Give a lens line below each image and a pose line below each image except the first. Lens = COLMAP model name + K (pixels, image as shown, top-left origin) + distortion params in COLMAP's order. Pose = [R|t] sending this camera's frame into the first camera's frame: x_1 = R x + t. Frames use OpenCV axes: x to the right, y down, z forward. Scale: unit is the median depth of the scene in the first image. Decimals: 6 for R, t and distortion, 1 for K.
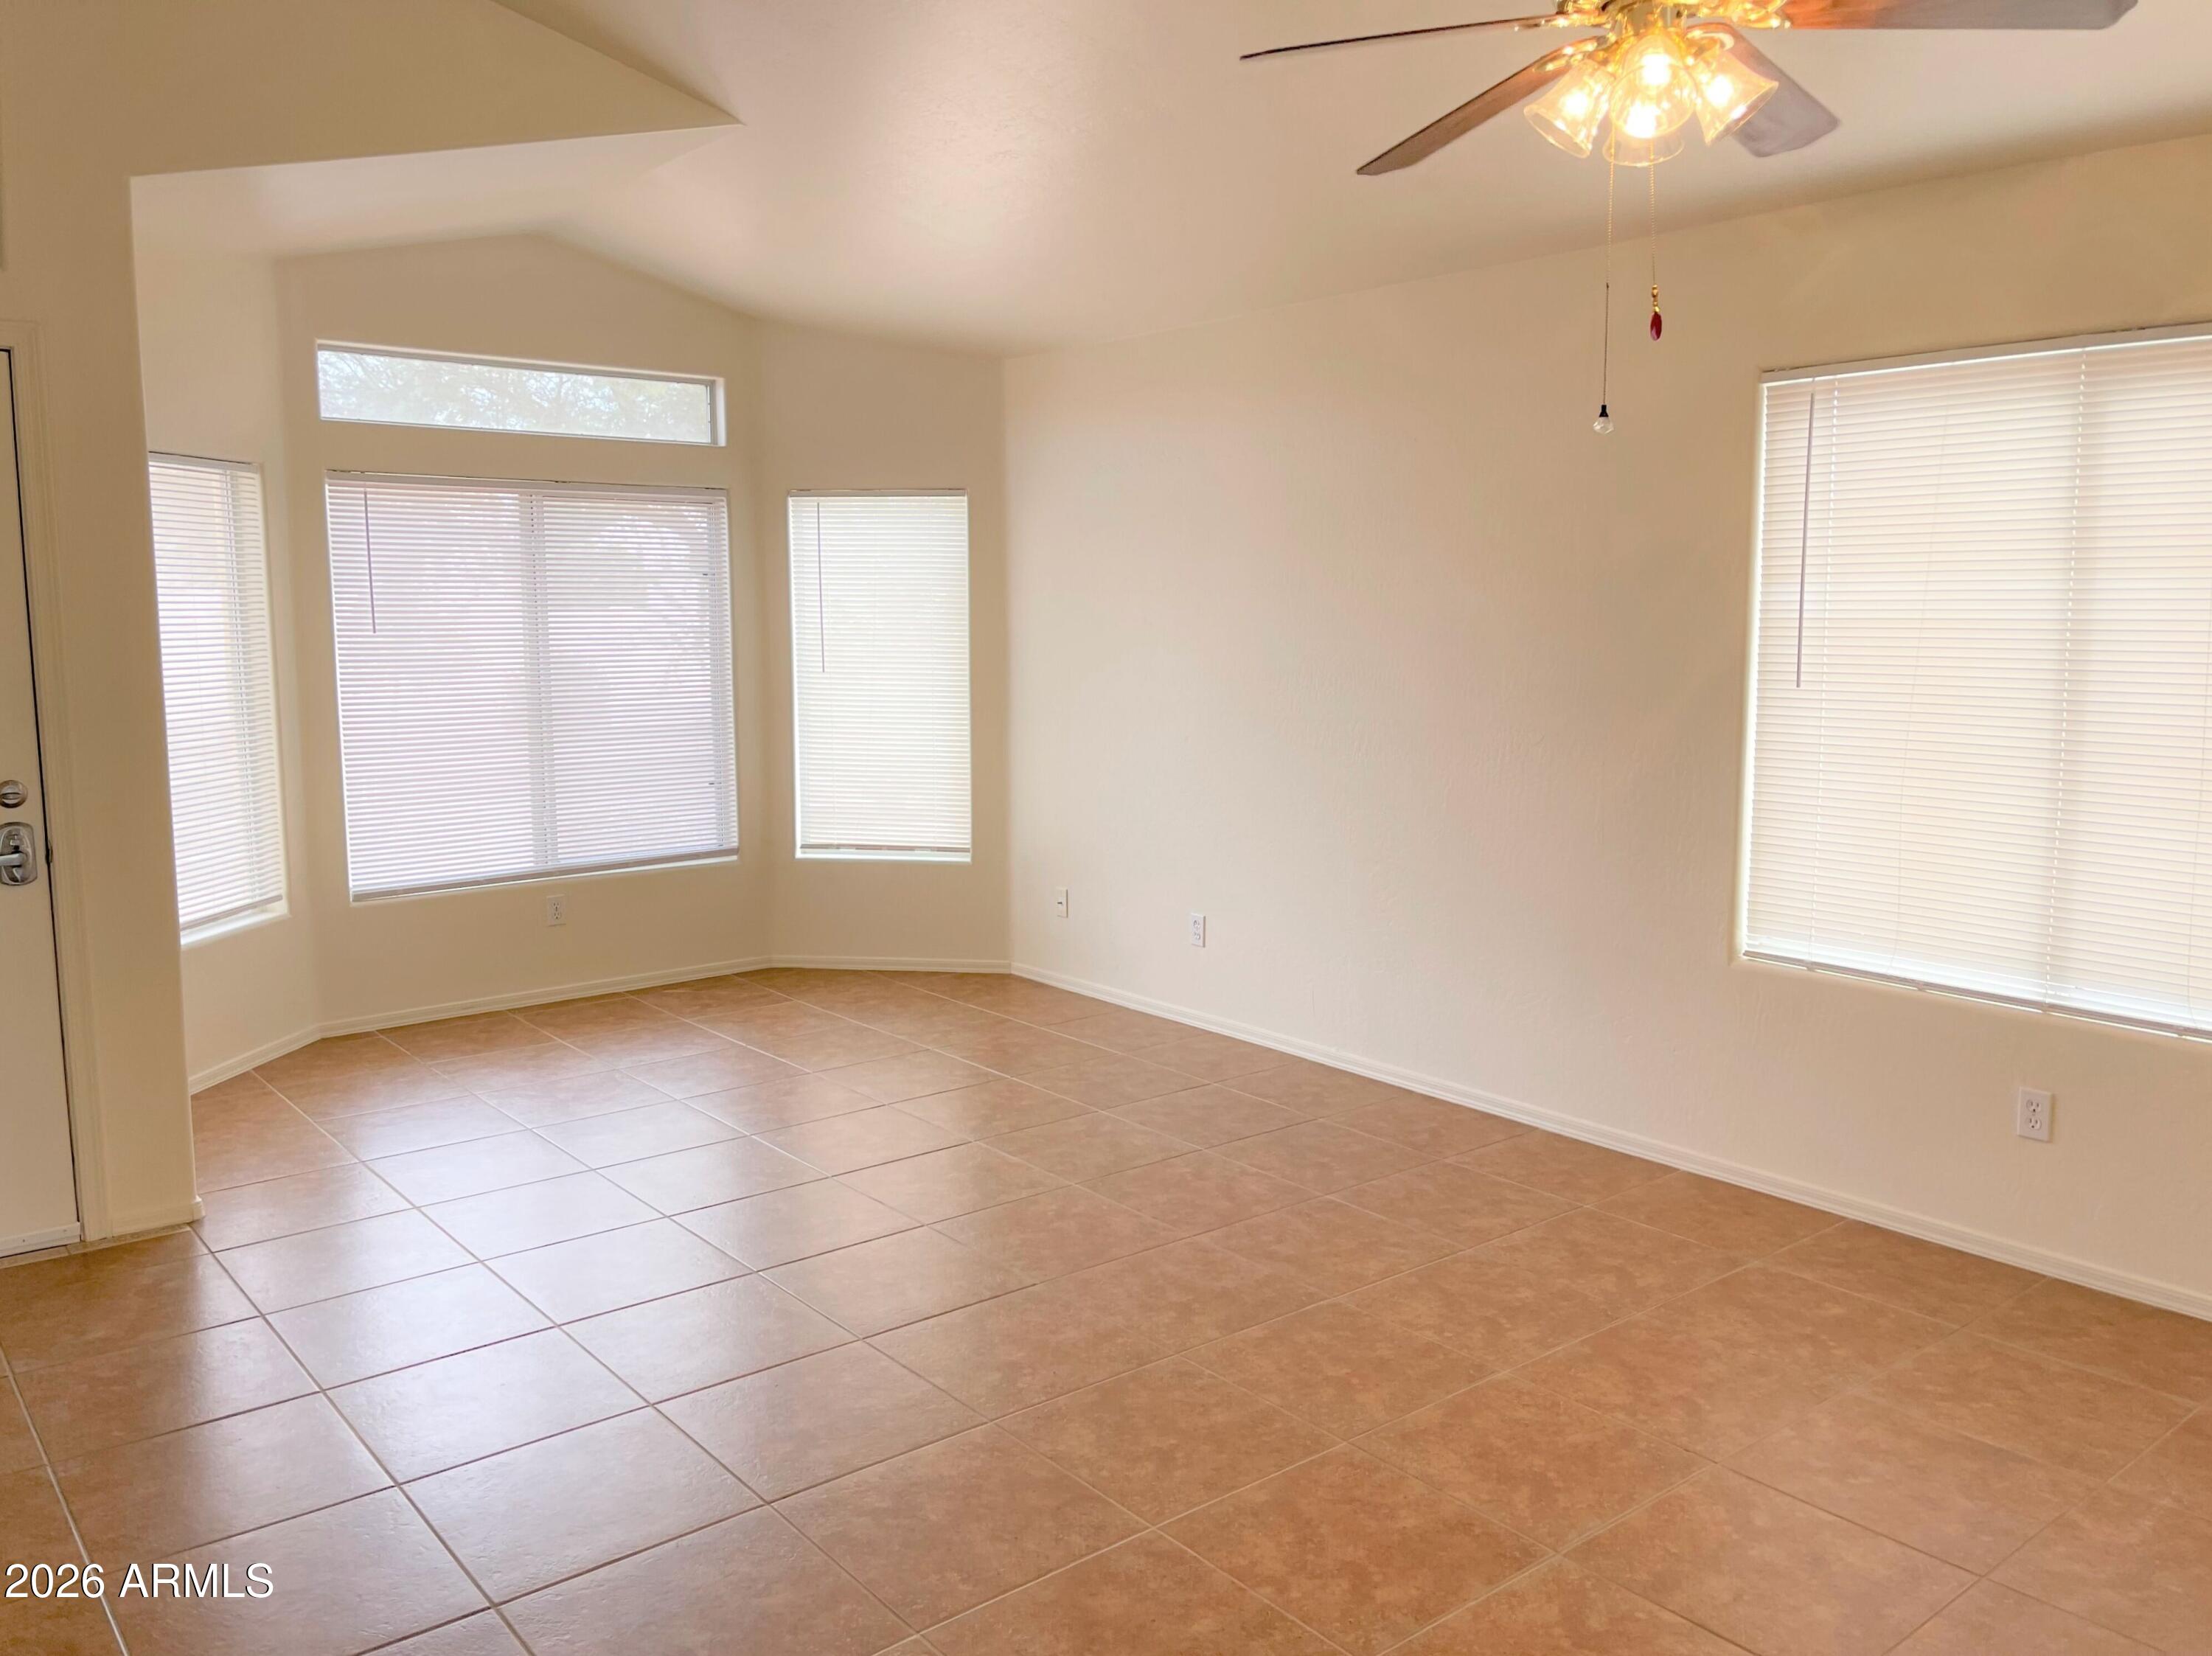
lens RADIAL K [[1713.4, 0, 1107.6], [0, 1713.4, 824.8], [0, 0, 1]] dist [0.064773, -0.061728]
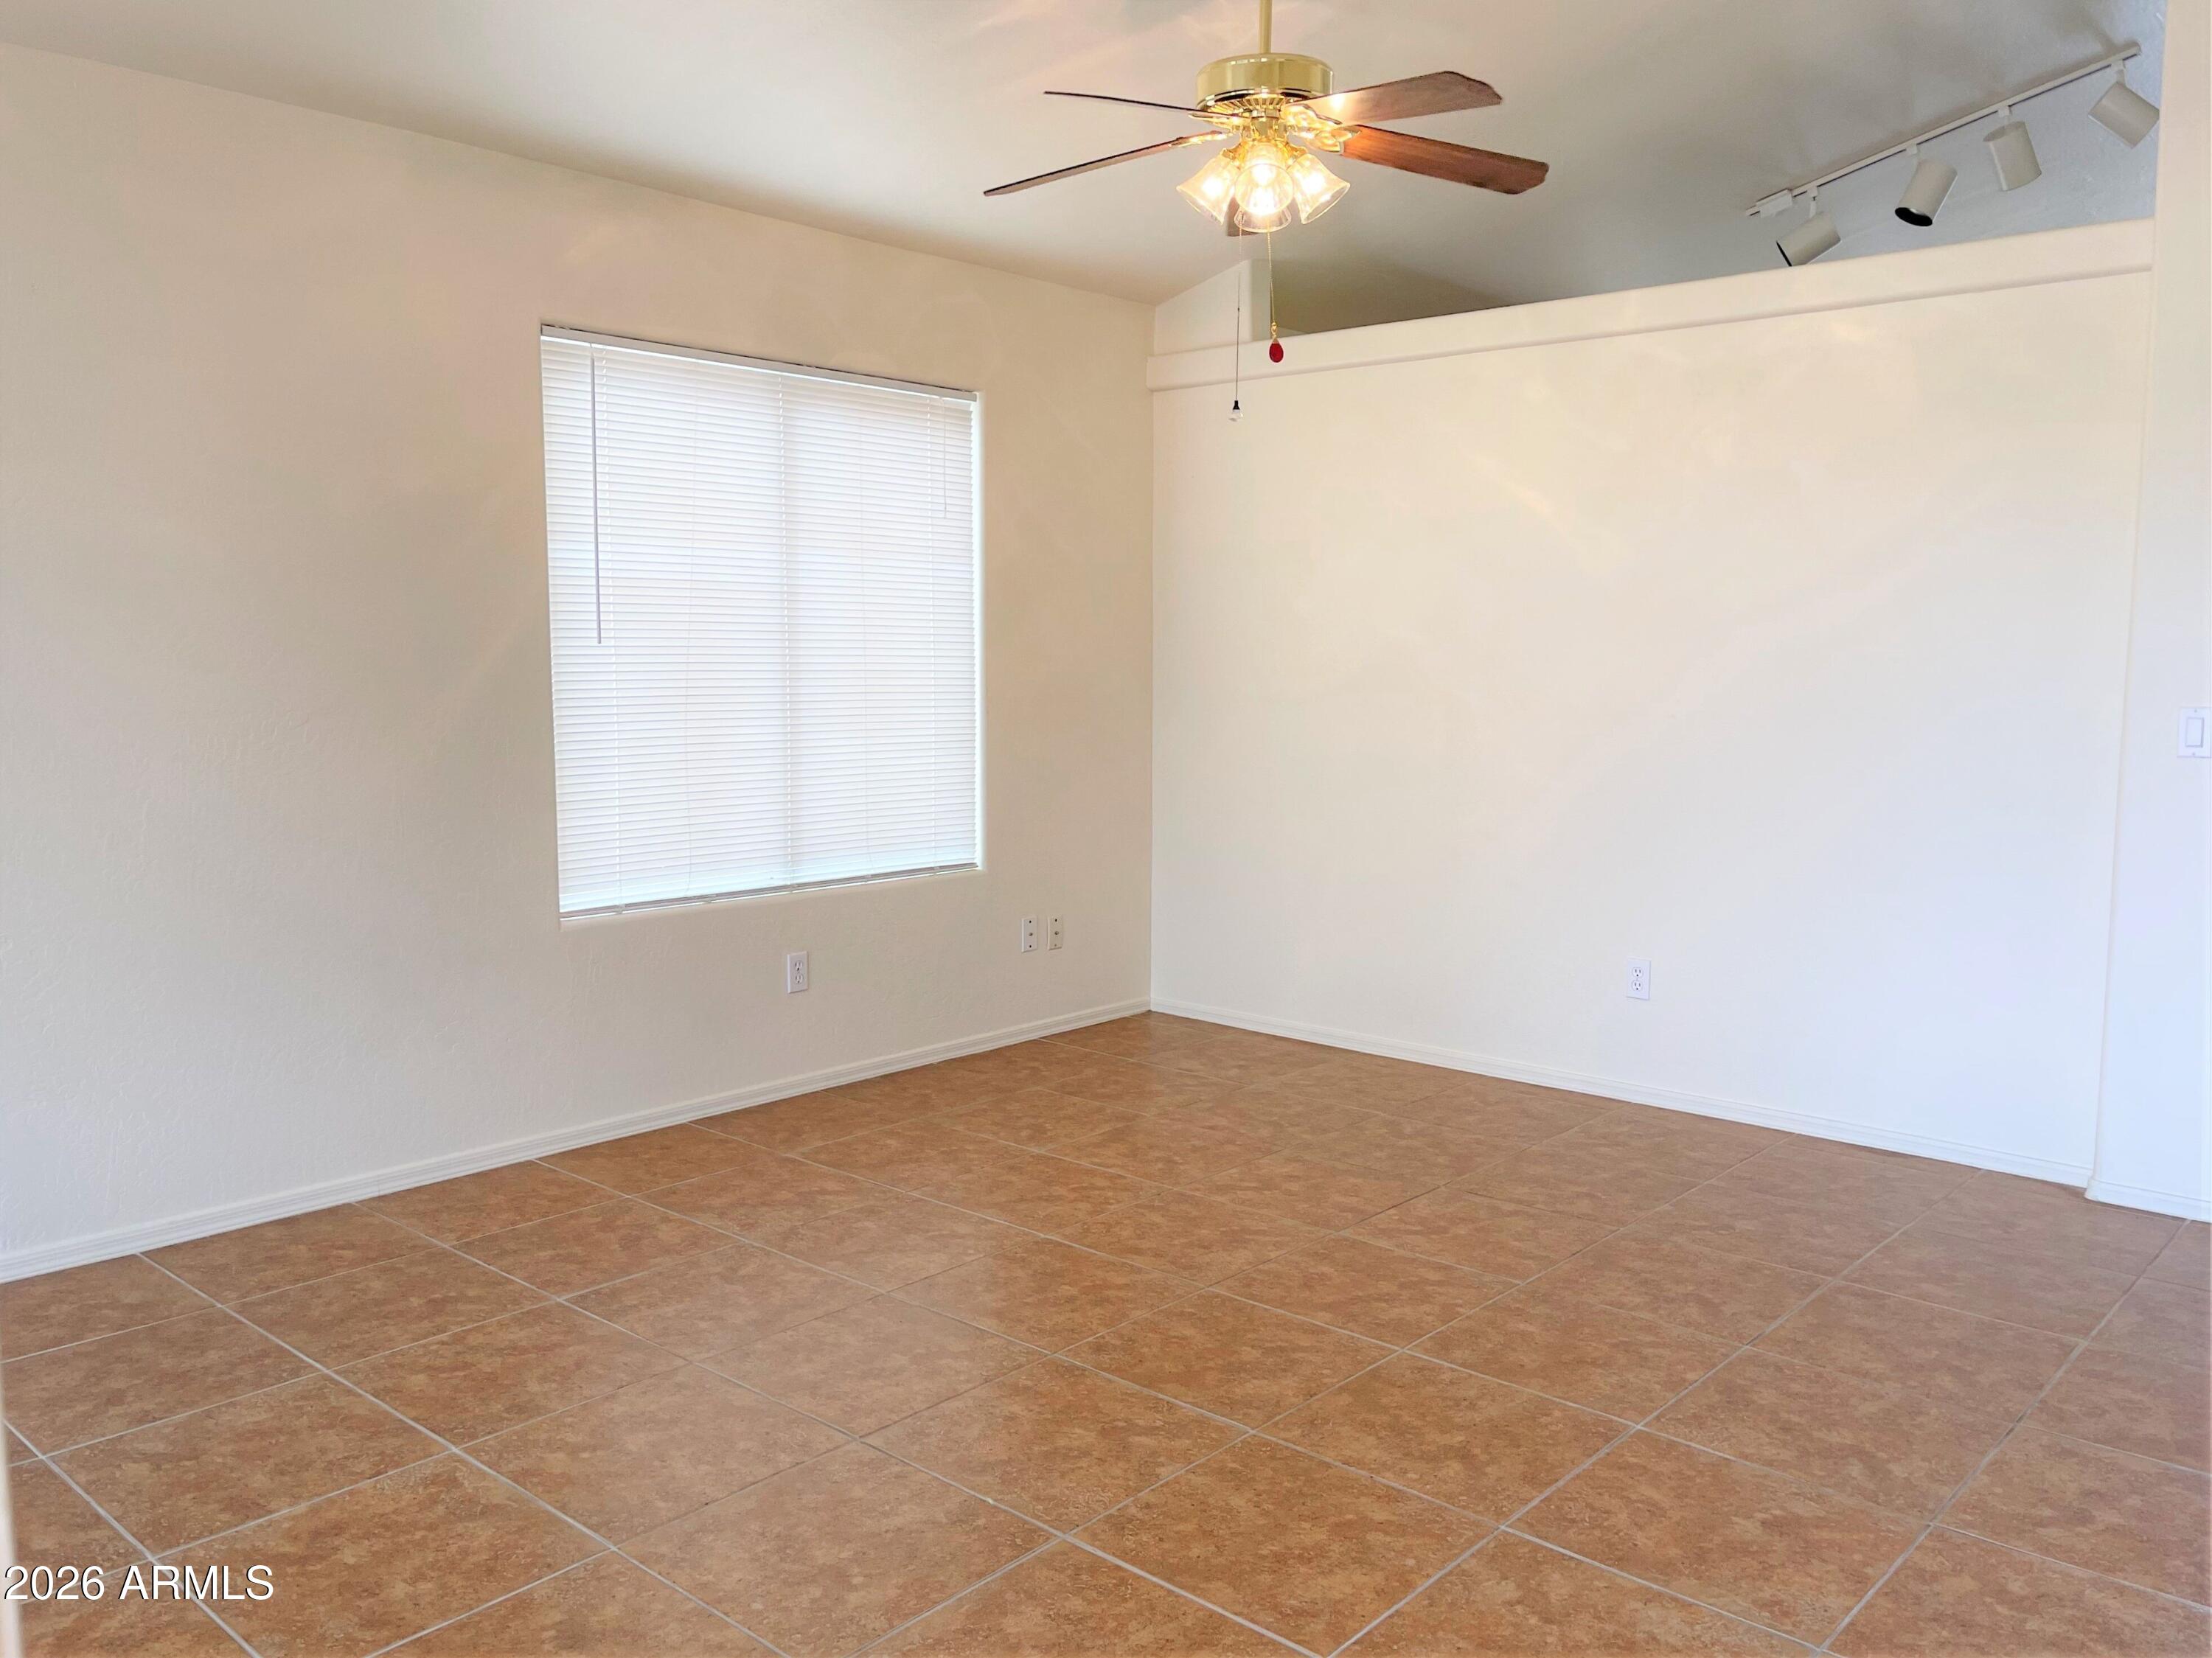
lens RADIAL K [[1713.3, 0, 1110.1], [0, 1713.3, 833.1], [0, 0, 1]] dist [0.064773, -0.061728]
pose [[-0.152664, -0.109490, 0.982194, -0.738576], [0.122987, 0.984013, 0.128809, -0.069310], [-0.980596, 0.140462, -0.136757, 0.940440]]
